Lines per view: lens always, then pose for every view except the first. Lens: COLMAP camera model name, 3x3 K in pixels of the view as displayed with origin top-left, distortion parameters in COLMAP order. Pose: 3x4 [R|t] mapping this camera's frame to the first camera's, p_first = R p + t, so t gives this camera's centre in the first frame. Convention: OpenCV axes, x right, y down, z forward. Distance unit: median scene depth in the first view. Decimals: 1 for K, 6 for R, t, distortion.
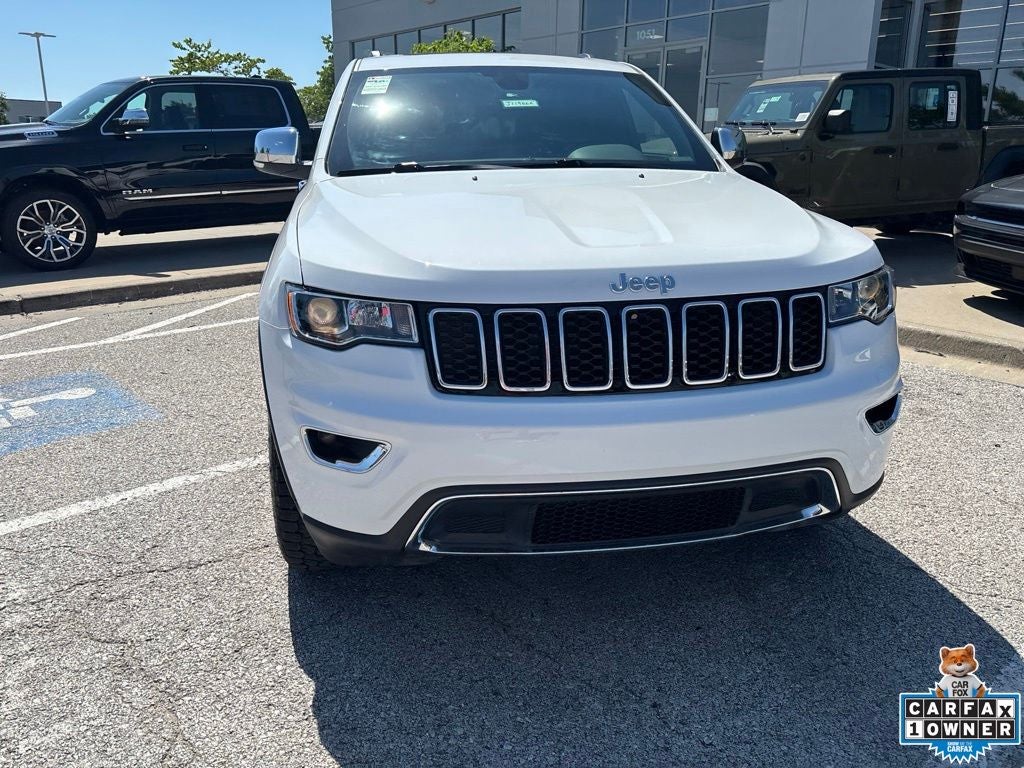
lens RADIAL K [[777.3, 0, 508.2], [0, 777.3, 389.2], [0, 0, 1]] dist [0.048007, -0.056937]
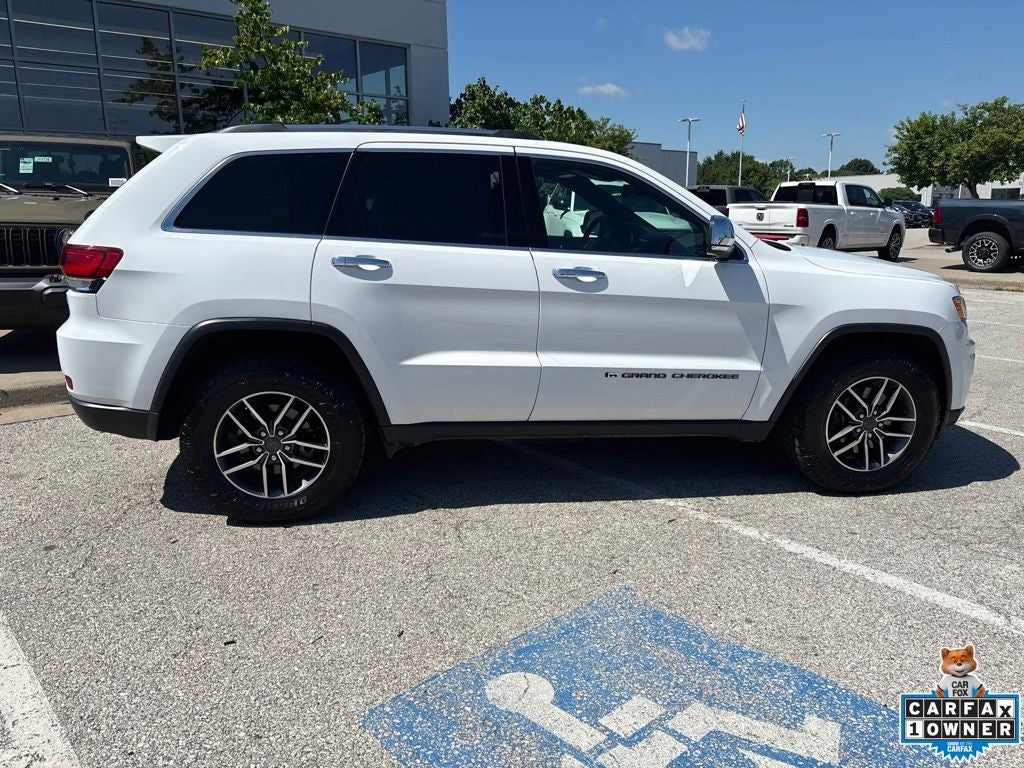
lens RADIAL K [[777.3, 0, 510.8], [0, 777.3, 374.9], [0, 0, 1]] dist [0.048007, -0.056937]
pose [[0.003566, -0.217115, 0.976139, -2.046205], [0.288586, 0.934837, 0.206875, -0.620474], [-0.957447, 0.280963, 0.065990, 1.804130]]
